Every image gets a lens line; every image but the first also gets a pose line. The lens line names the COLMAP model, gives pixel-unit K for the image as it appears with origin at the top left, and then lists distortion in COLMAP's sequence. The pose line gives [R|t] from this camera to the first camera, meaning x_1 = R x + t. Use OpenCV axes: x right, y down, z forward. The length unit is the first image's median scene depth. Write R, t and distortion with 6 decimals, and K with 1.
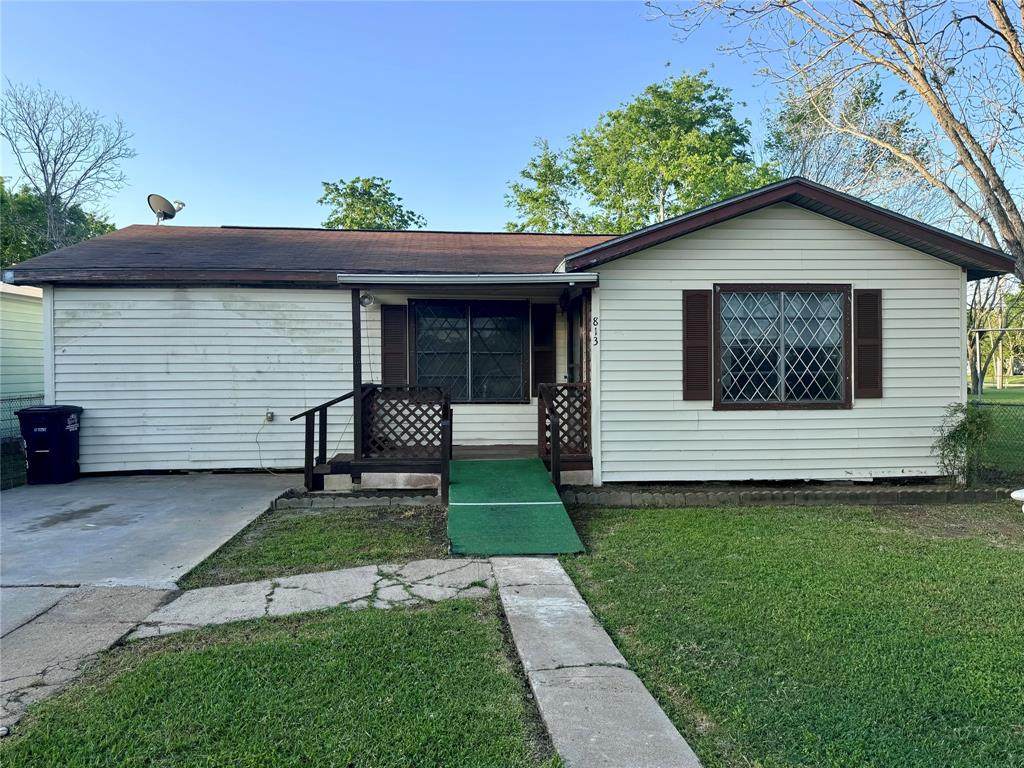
lens RADIAL K [[767.5, 0, 512.0], [0, 767.5, 384.0], [0, 0, 1]] dist [0.005125, -0.005275]
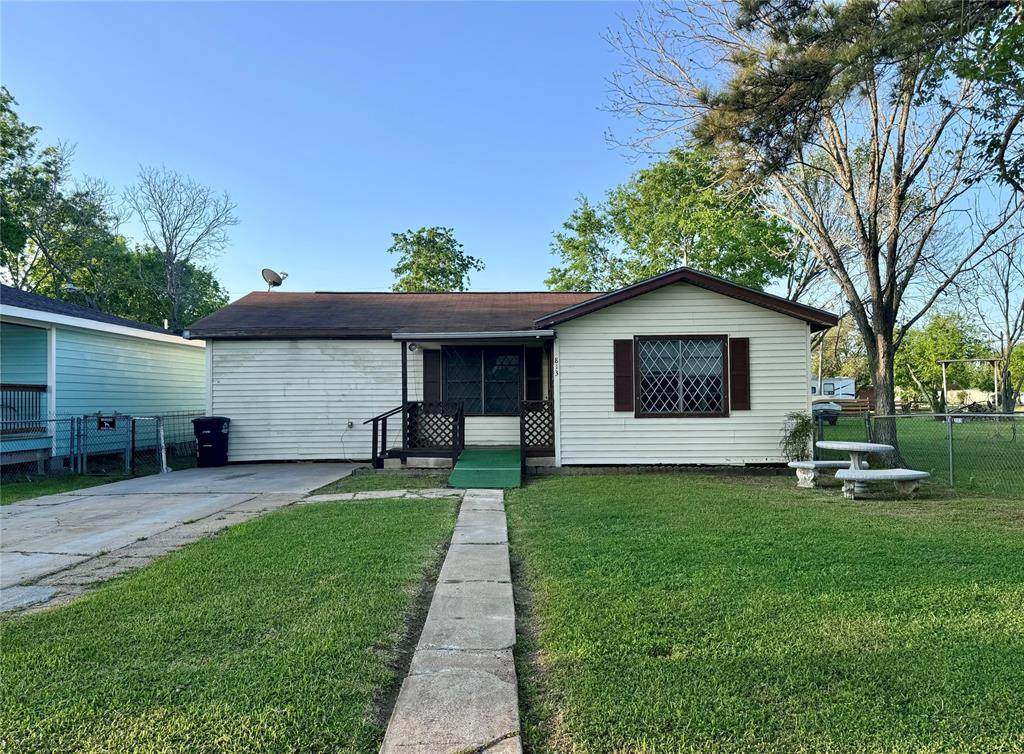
lens RADIAL K [[753.2, 0, 512.0], [0, 753.2, 377.0], [0, 0, 1]] dist [0.043733, 0.000780]
pose [[0.996274, -0.006450, -0.086006, 0.134629], [0.002171, 0.998759, -0.049747, 0.024272], [0.086221, 0.049375, 0.995052, -0.468080]]
